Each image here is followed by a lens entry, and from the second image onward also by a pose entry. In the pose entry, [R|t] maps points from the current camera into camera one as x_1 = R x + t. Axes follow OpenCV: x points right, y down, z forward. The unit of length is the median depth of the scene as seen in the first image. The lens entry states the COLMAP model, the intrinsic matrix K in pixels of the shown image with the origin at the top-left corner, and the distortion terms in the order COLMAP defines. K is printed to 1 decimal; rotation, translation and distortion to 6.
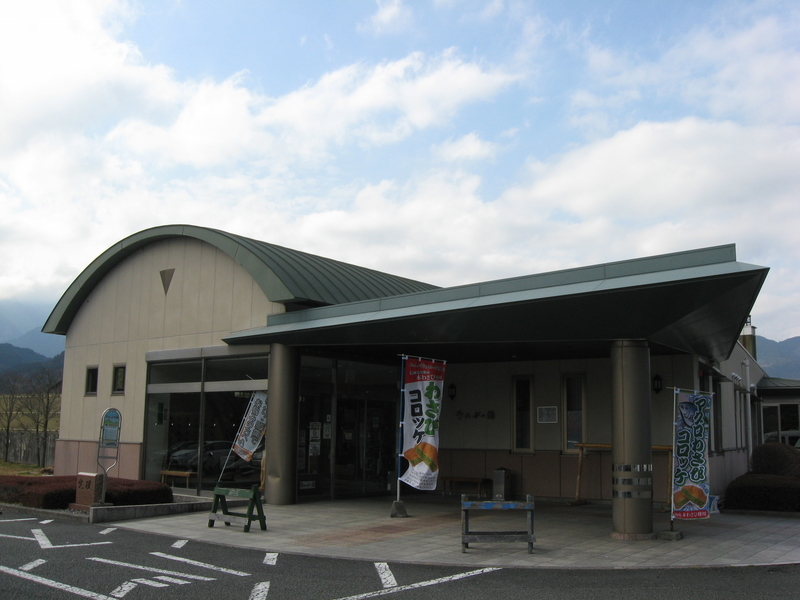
lens RADIAL K [[837.8, 0, 401.0], [0, 837.8, 301.0], [0, 0, 1]] dist [-0.025107, 0.000000]
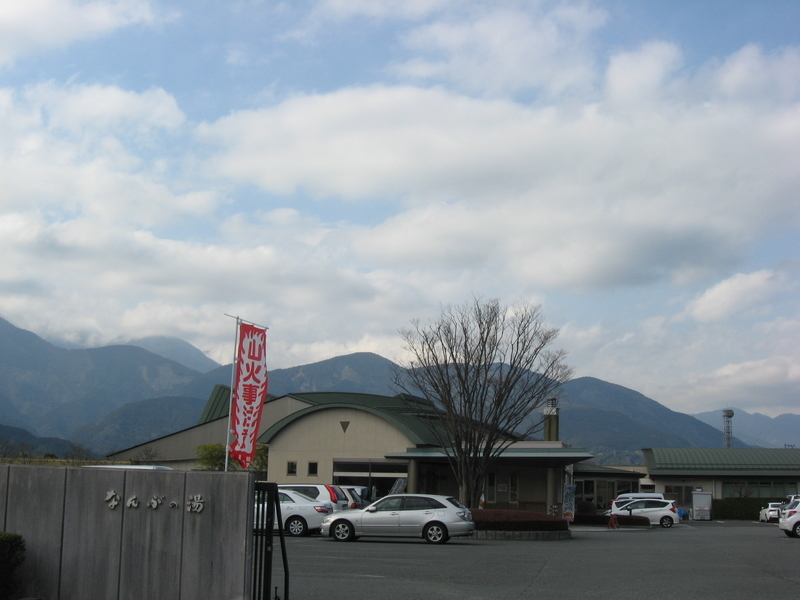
lens RADIAL K [[1111.2, 0, 399.7], [0, 1111.2, 300.3], [0, 0, 1]] dist [0.050847, 0.000000]
pose [[0.959800, 0.057764, 0.274676, -1.064439], [-0.055746, 0.998330, -0.015155, -0.355101], [-0.275092, -0.000766, 0.961418, -2.106746]]
